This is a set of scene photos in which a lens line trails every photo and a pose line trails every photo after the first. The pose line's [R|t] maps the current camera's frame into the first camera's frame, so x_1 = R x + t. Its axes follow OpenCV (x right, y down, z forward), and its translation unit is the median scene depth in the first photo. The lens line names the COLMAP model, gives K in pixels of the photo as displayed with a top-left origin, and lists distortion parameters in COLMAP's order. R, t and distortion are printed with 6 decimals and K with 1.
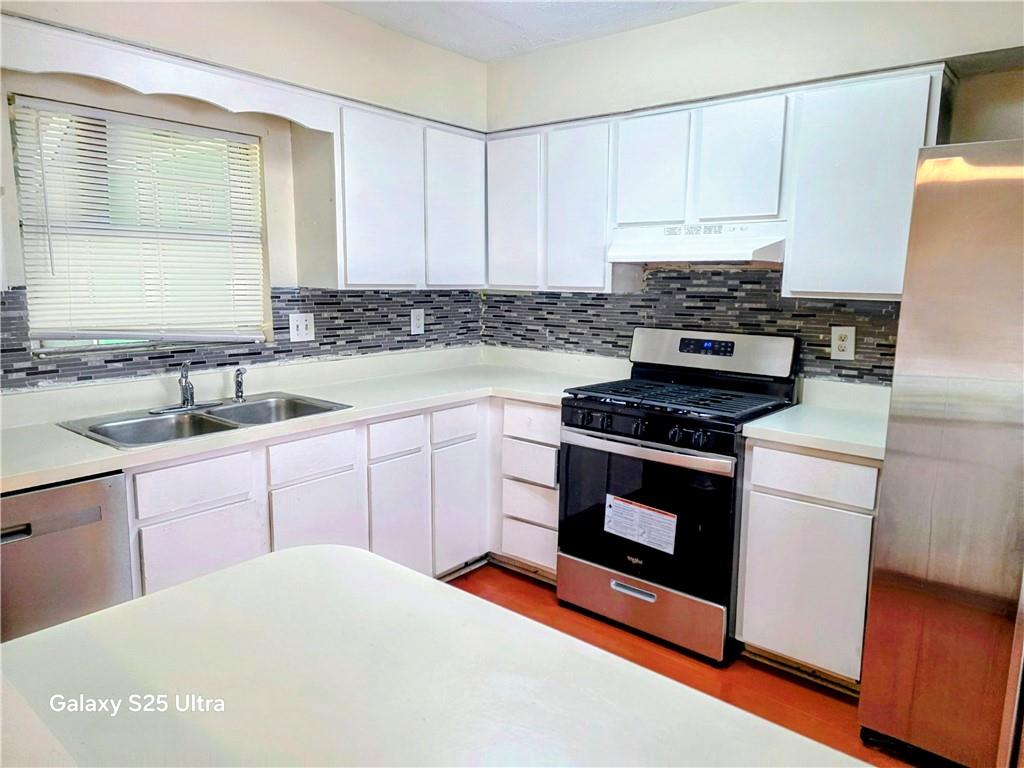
lens RADIAL K [[685.9, 0, 512.0], [0, 685.9, 384.0], [0, 0, 1]] dist [0.107193, -0.140616]
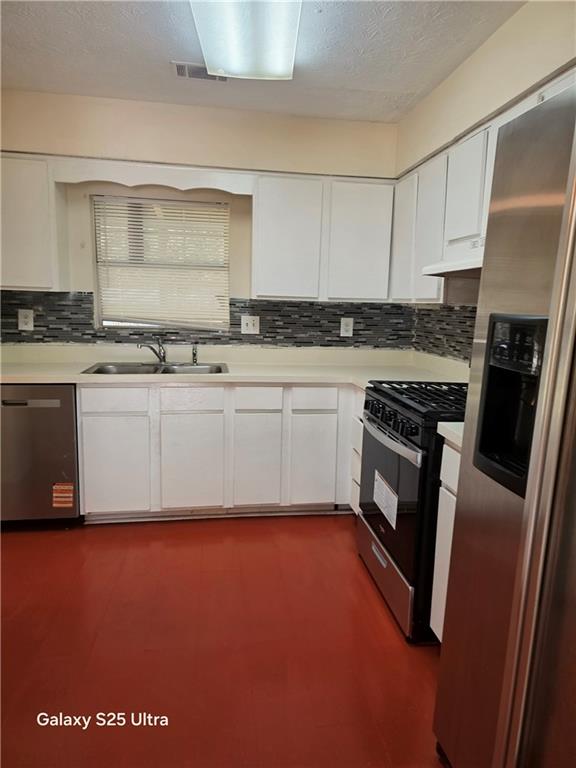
lens RADIAL K [[514.4, 0, 283.8], [0, 514.4, 385.8], [0, 0, 1]] dist [0.107193, -0.140616]
pose [[0.736319, 0.114005, -0.666962, 0.533922], [-0.122910, 0.991840, 0.033845, 0.005310], [0.665378, 0.057056, 0.744323, 0.197145]]
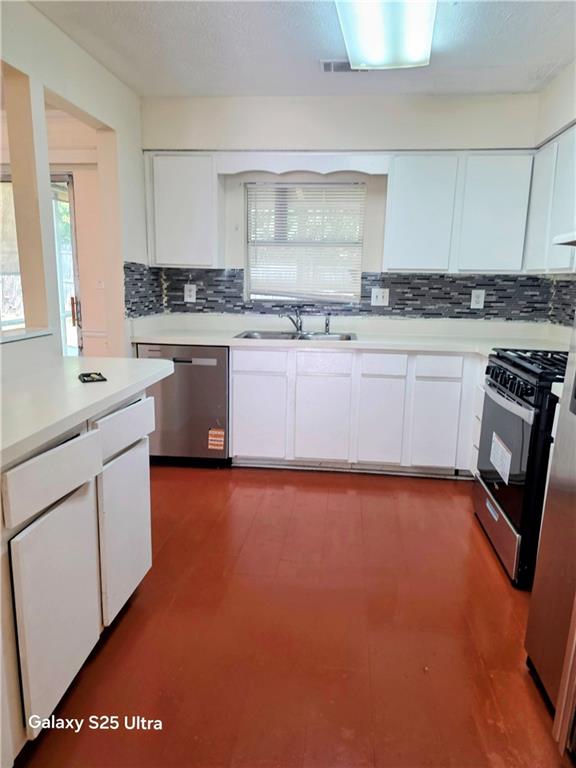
lens RADIAL K [[514.4, 0, 283.8], [0, 514.4, 385.8], [0, 0, 1]] dist [0.107193, -0.140616]
pose [[0.542790, 0.168648, -0.822762, 0.620404], [-0.144377, 0.983785, 0.106405, 0.027847], [0.827366, 0.061032, 0.558338, 0.131524]]
